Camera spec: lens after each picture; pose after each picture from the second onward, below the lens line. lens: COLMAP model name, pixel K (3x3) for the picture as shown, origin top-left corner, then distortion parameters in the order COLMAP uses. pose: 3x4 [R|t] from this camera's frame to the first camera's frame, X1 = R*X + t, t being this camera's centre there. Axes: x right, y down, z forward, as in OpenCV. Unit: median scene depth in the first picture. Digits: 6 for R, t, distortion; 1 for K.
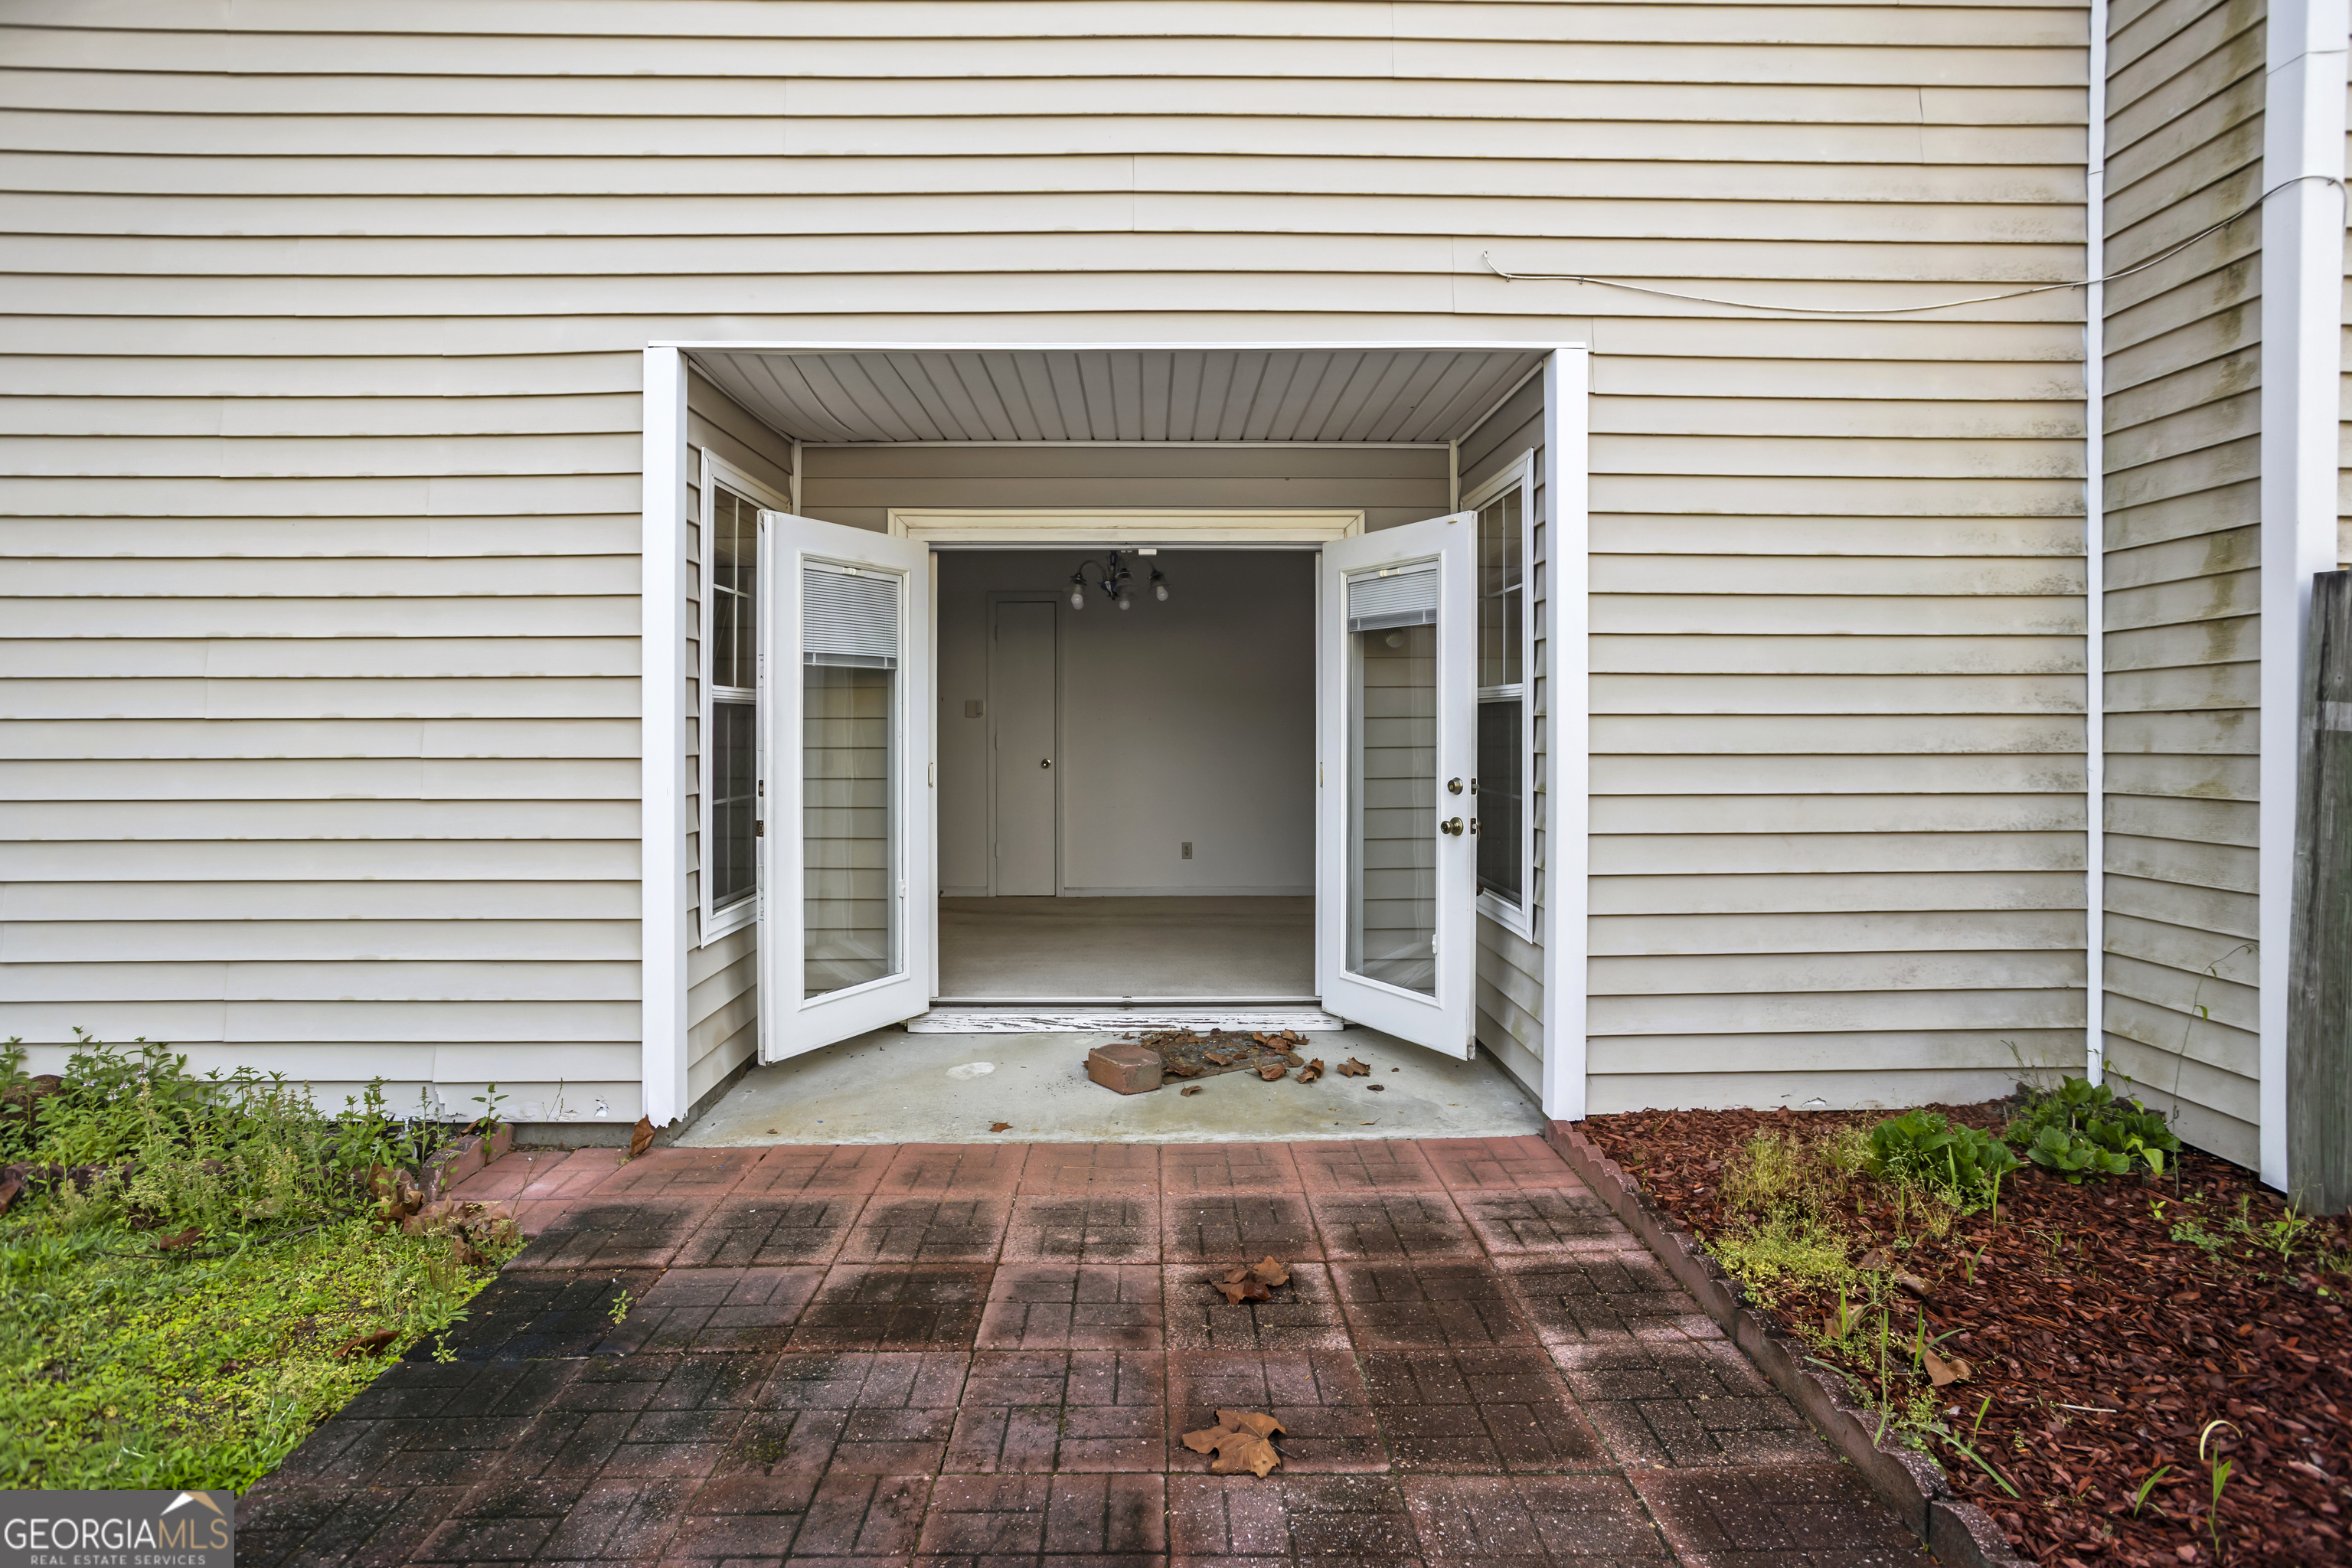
lens RADIAL K [[1148.4, 0, 1171.6], [0, 1148.4, 743.7], [0, 0, 1]] dist [-0.055033, 0.034923]
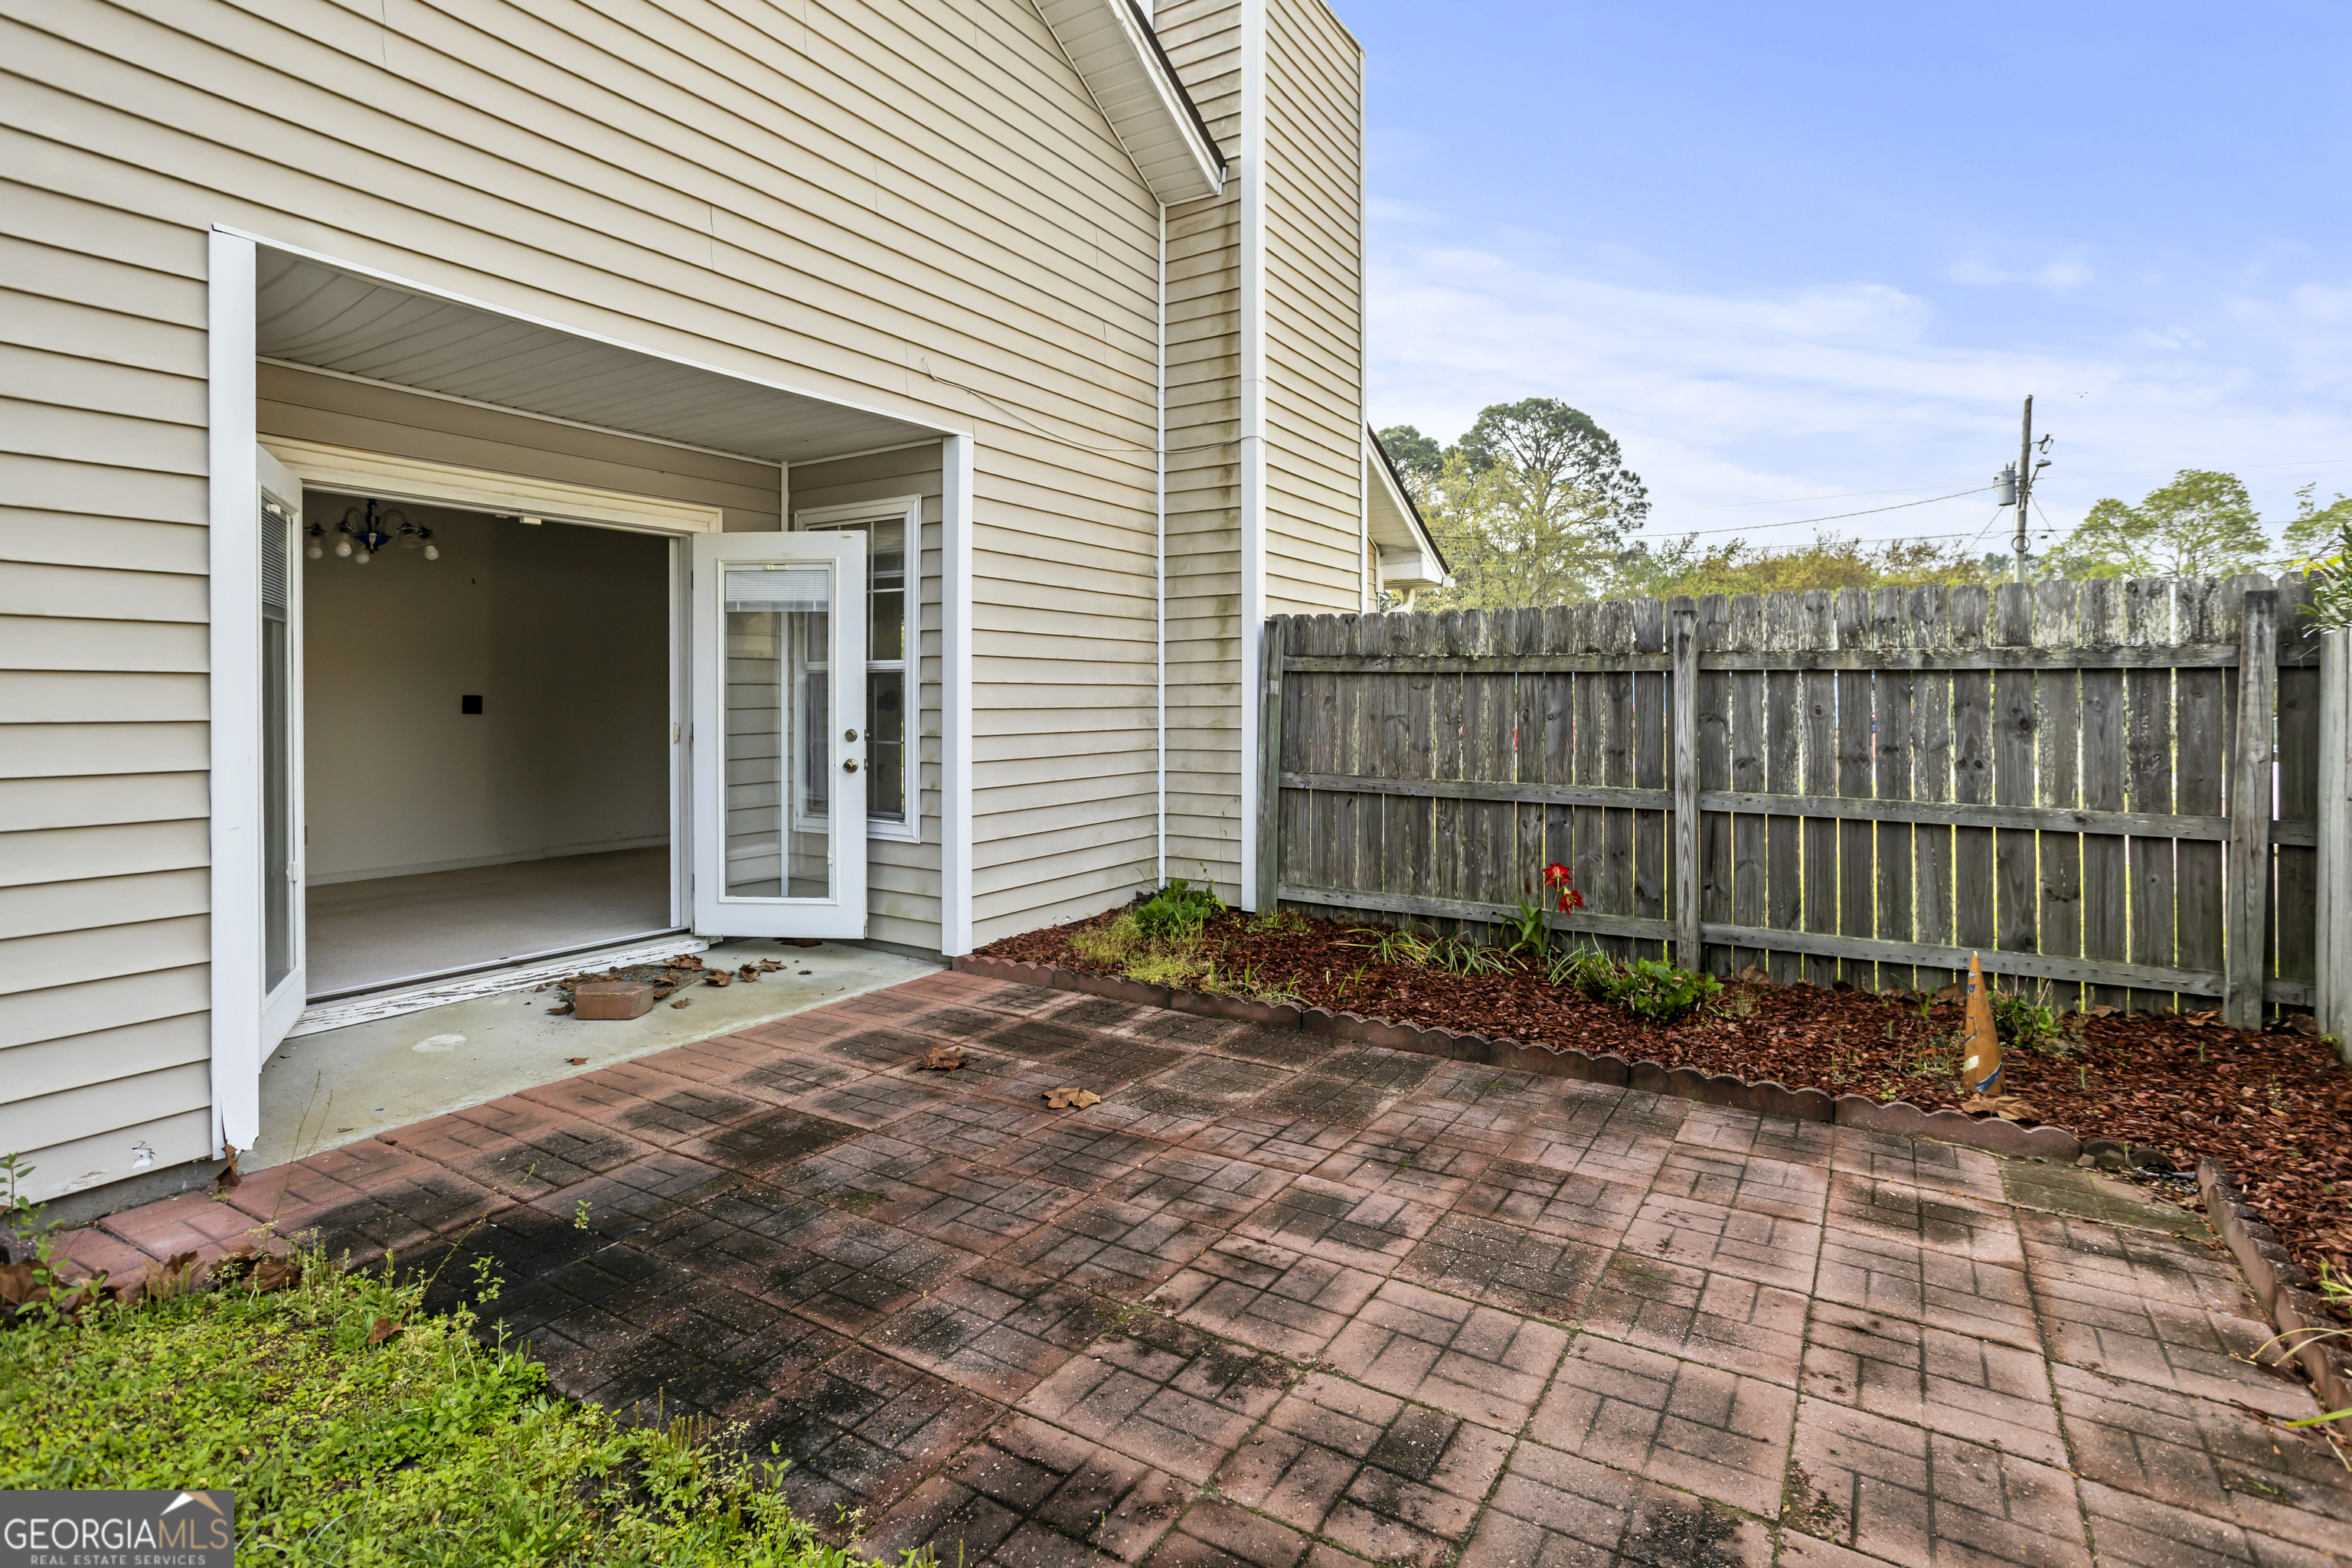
lens RADIAL K [[1148.4, 0, 1171.6], [0, 1148.4, 743.7], [0, 0, 1]] dist [-0.055033, 0.034923]
pose [[0.551001, -0.031408, 0.833913, -0.750580], [0.012291, 0.999489, 0.029523, 0.013649], [-0.834414, -0.006017, 0.551105, -0.053277]]
